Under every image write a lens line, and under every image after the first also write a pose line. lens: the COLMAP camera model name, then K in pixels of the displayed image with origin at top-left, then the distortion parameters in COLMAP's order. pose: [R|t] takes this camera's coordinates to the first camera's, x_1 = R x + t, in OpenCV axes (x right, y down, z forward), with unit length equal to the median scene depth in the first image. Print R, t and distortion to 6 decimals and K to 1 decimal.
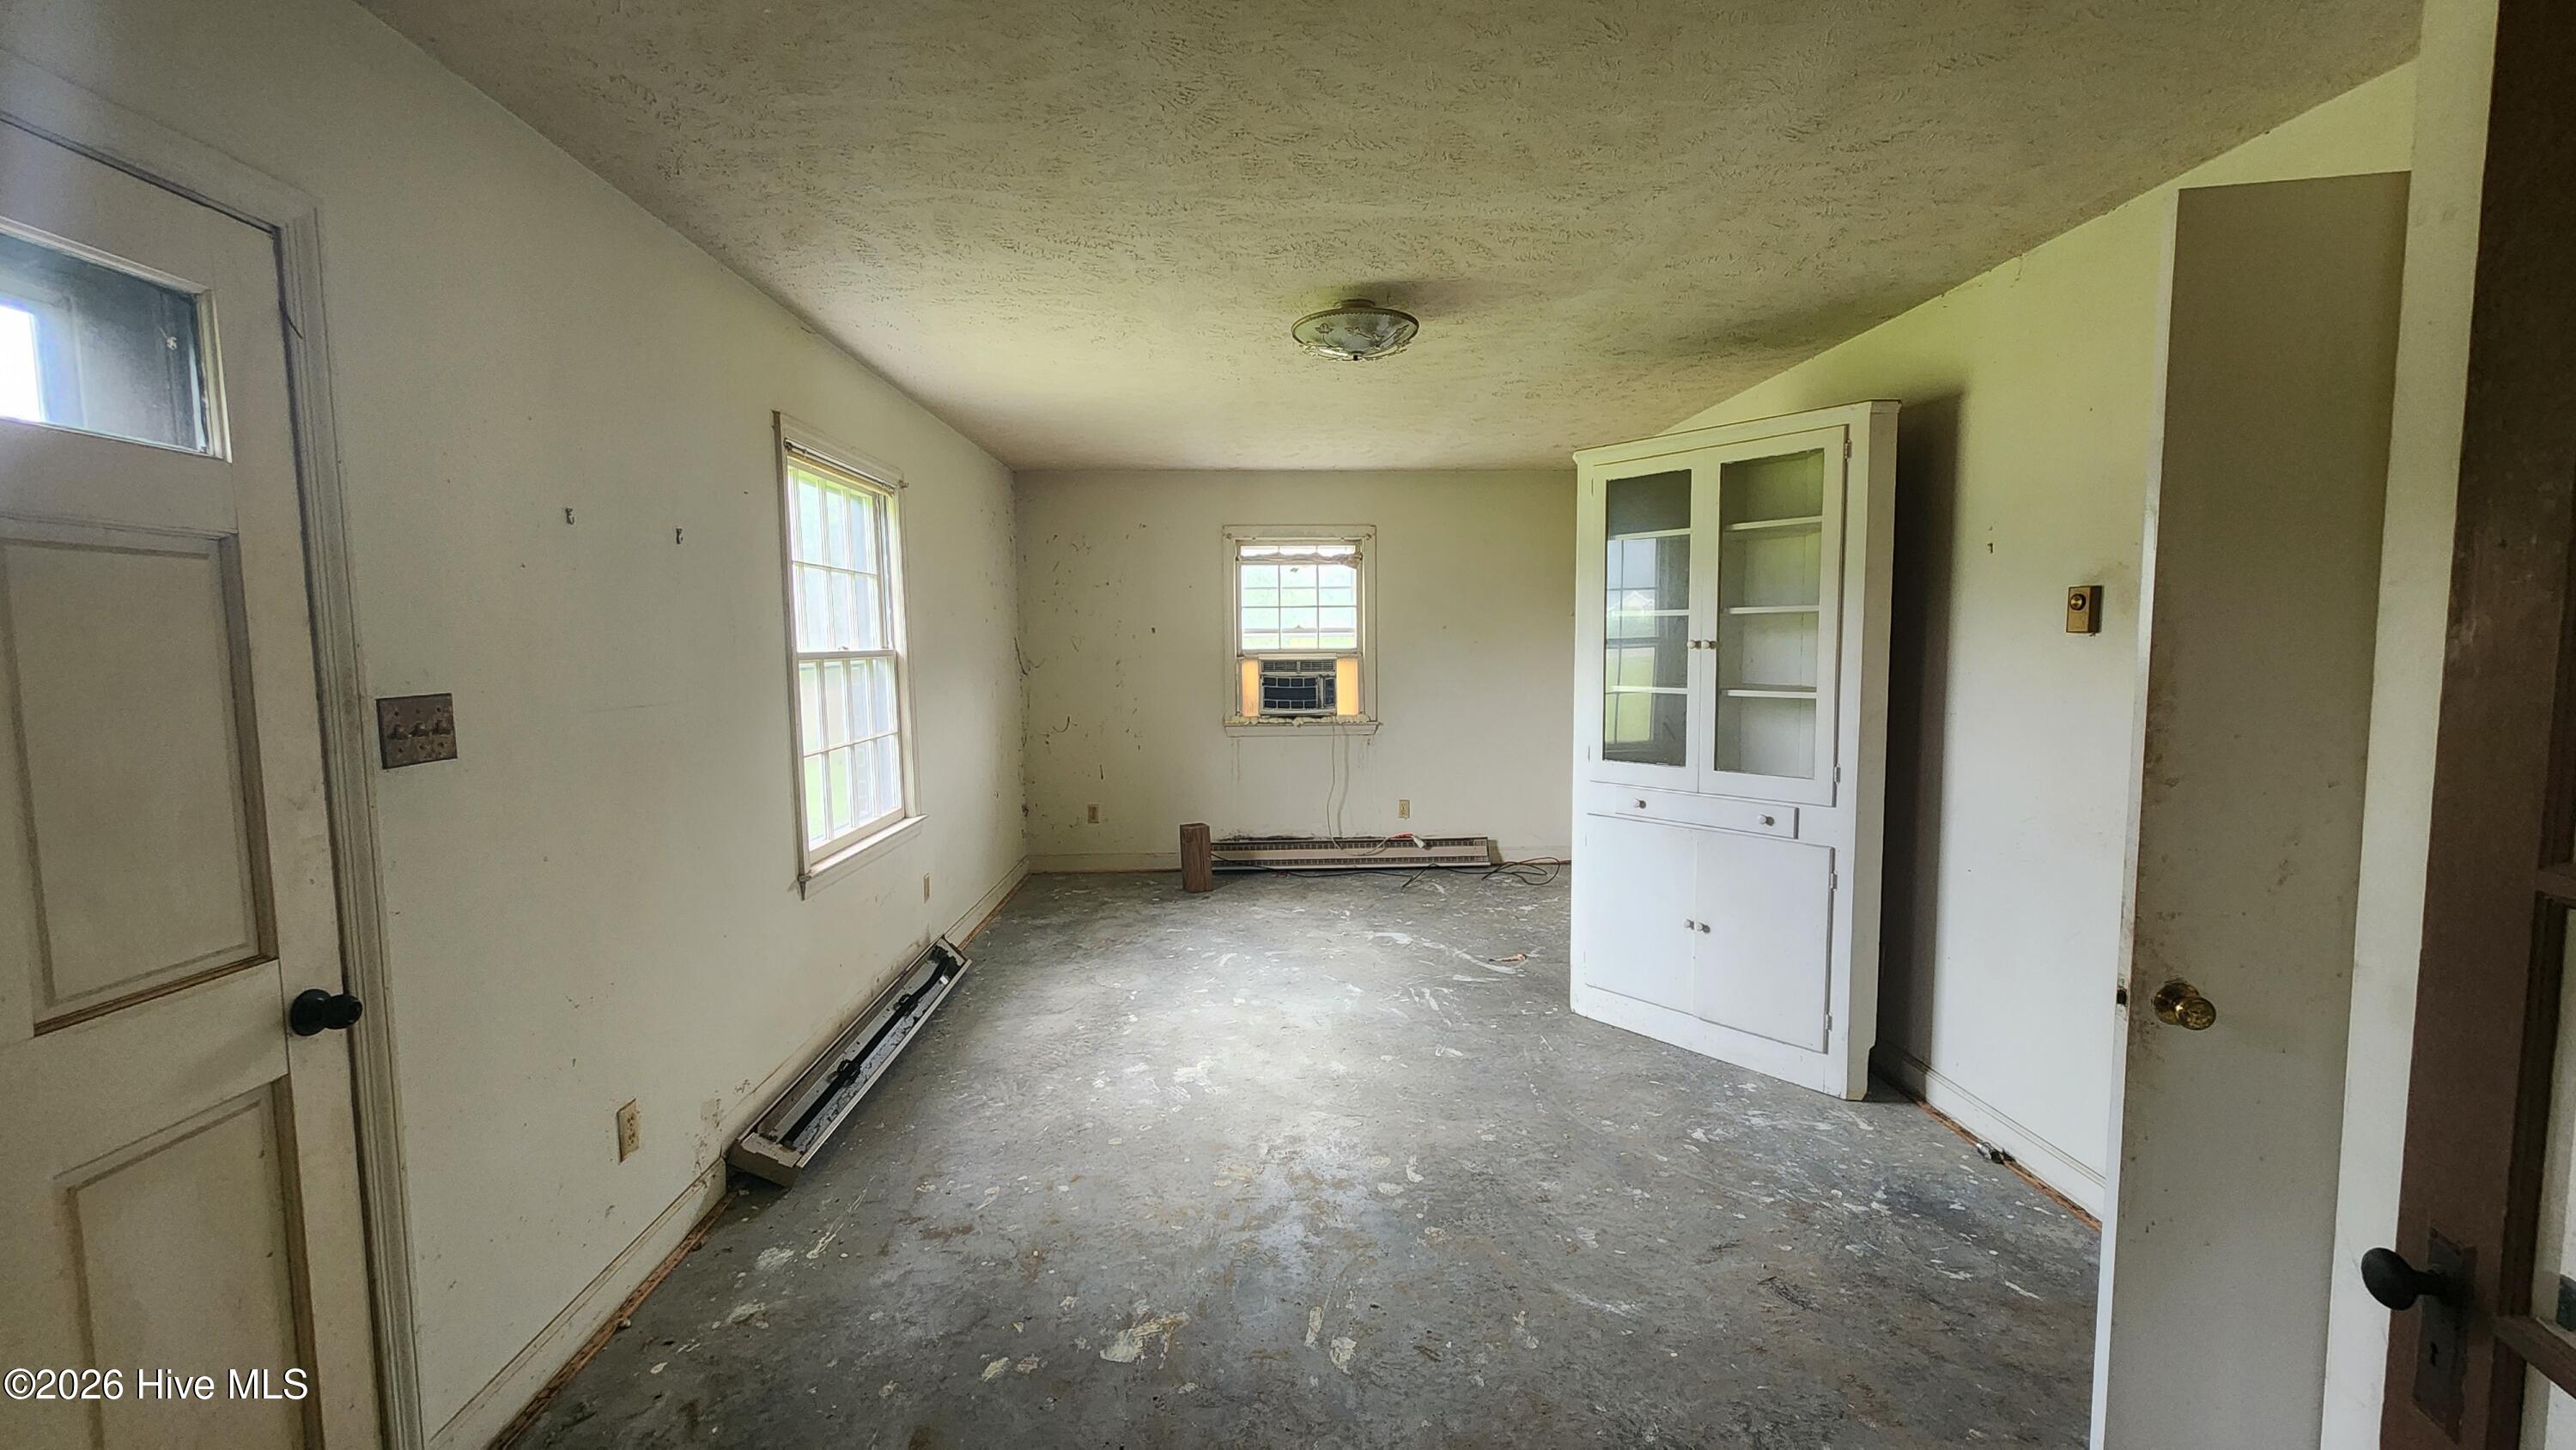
lens RADIAL K [[1008.7, 0, 1288.0], [0, 1008.7, 725.0], [0, 0, 1]] dist [-0.000920, 0.000210]
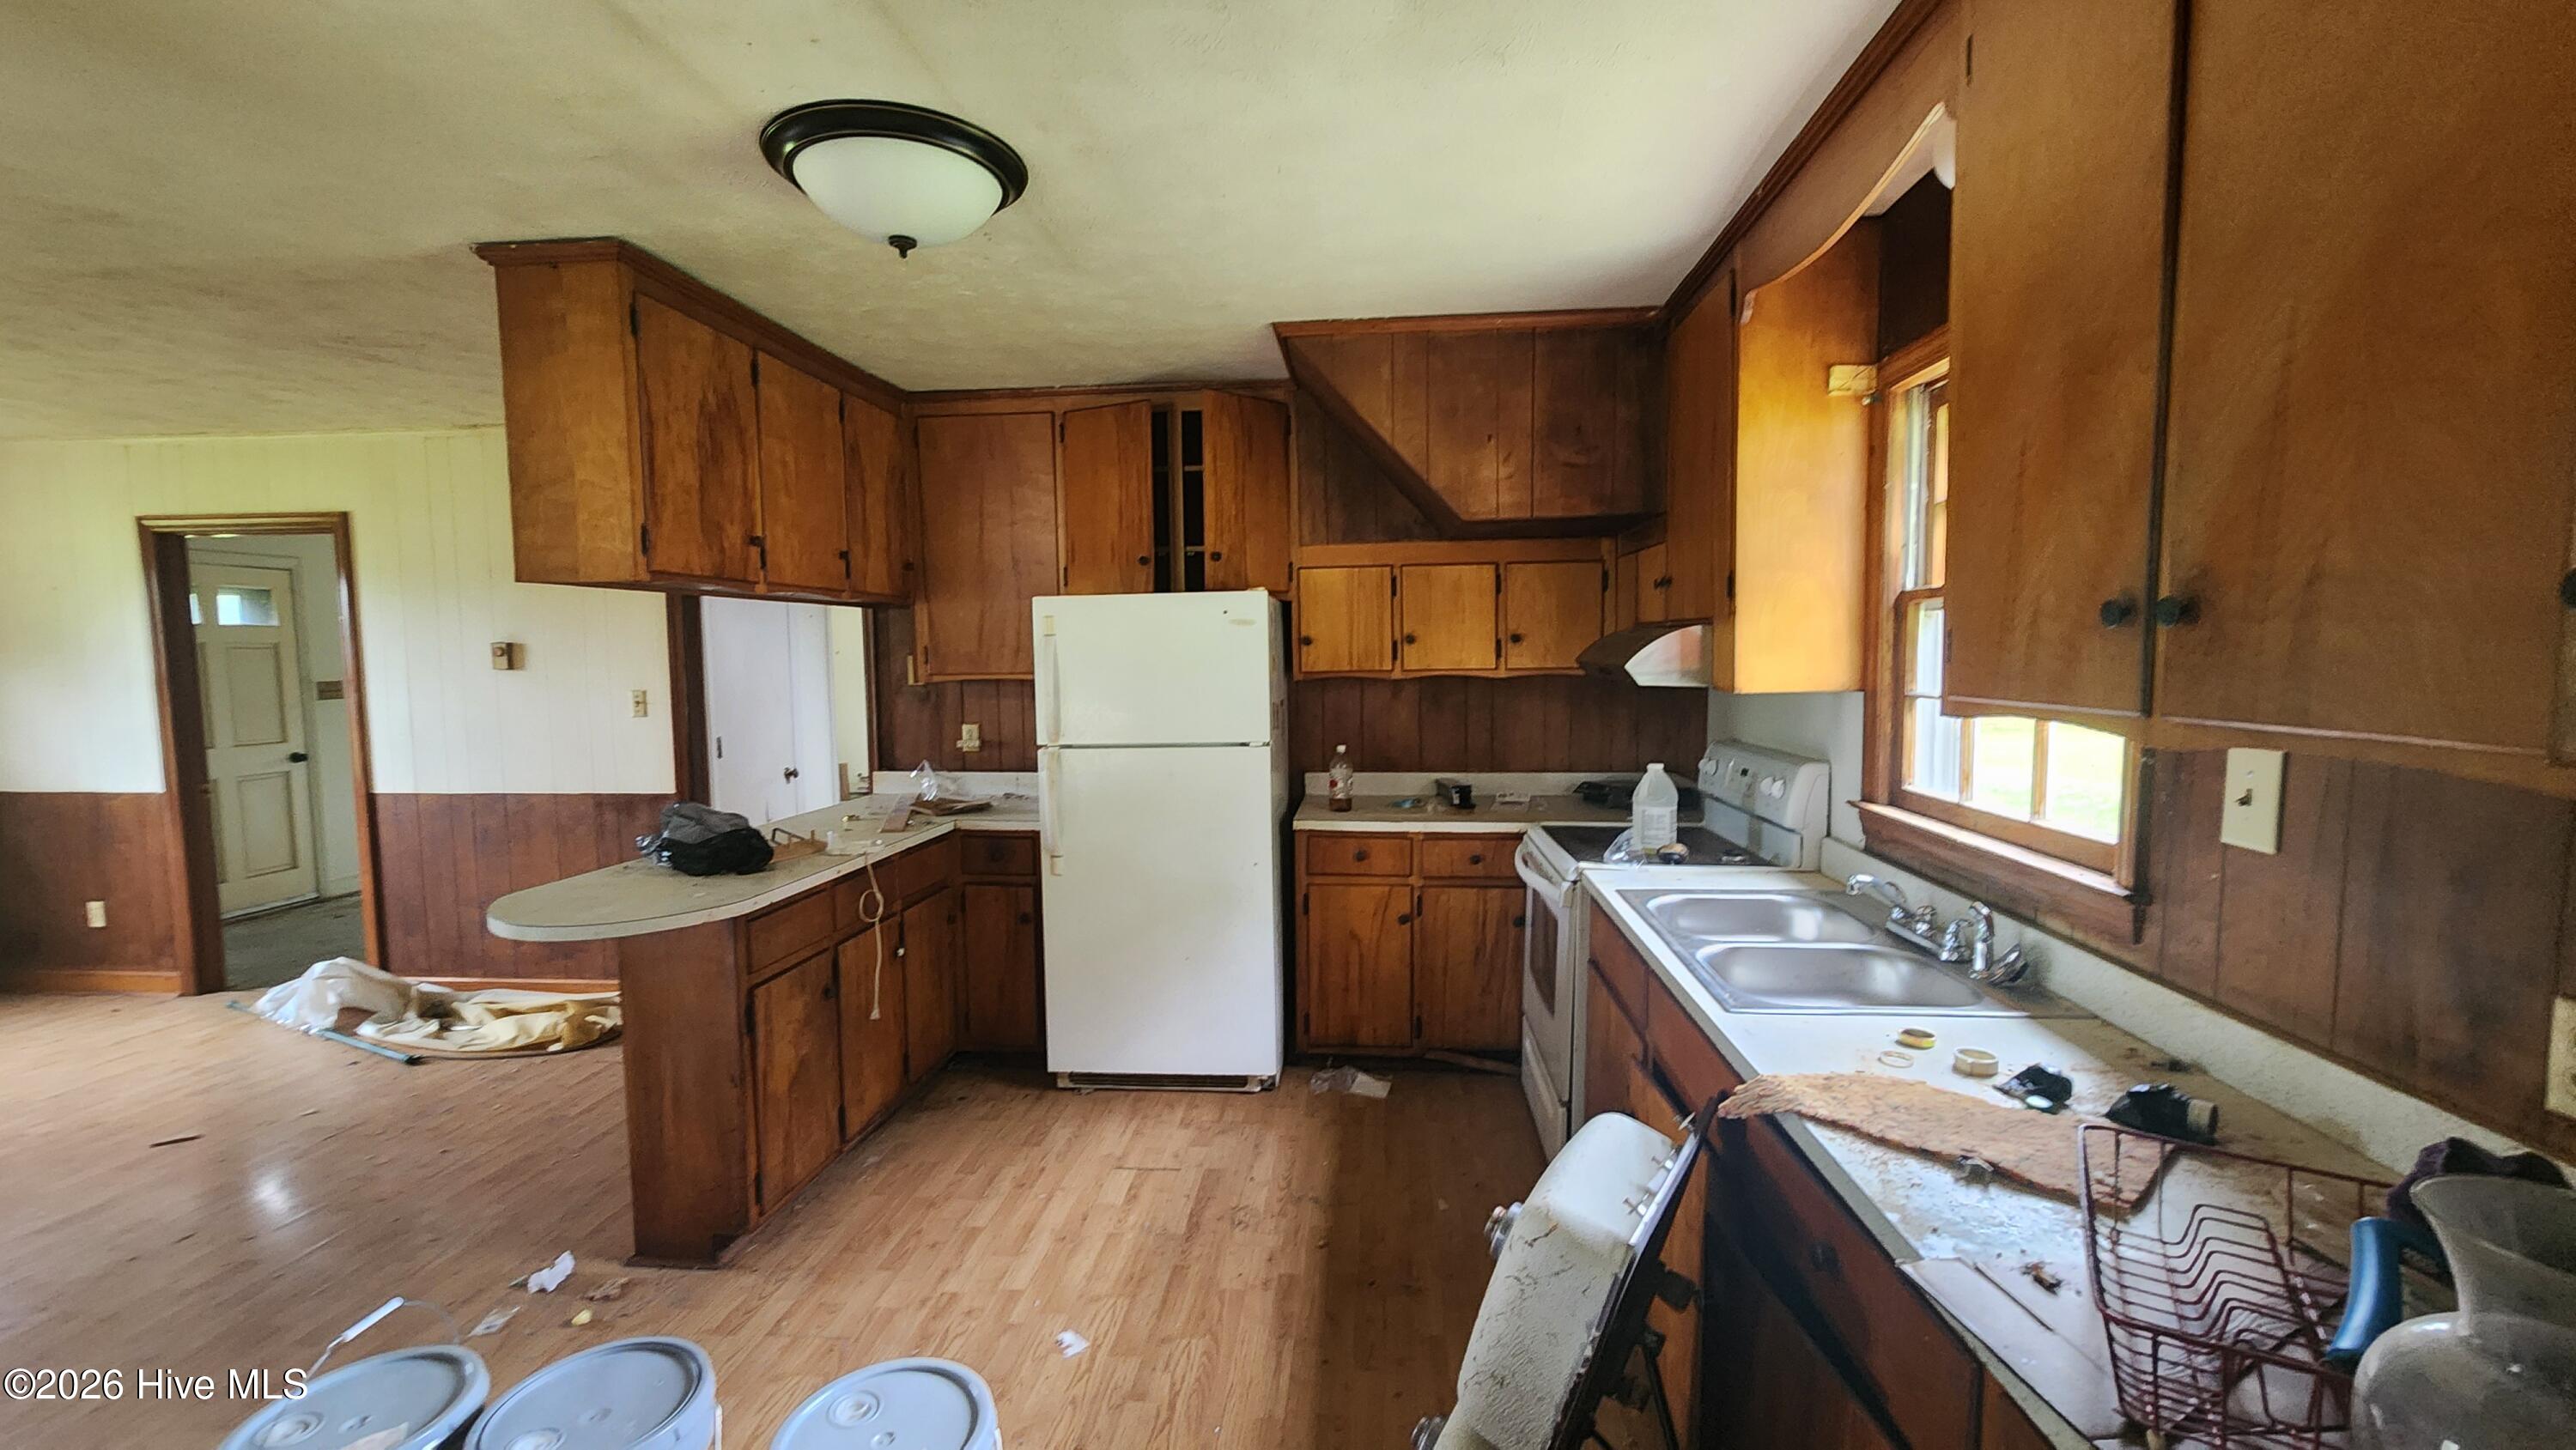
lens RADIAL K [[1008.7, 0, 1288.0], [0, 1008.7, 725.0], [0, 0, 1]] dist [-0.000920, 0.000210]
pose [[0.989367, 0.005102, -0.145348, 3.725385], [-0.008521, 0.999701, -0.022912, 0.219443], [0.145188, 0.023907, 0.989115, -2.545694]]
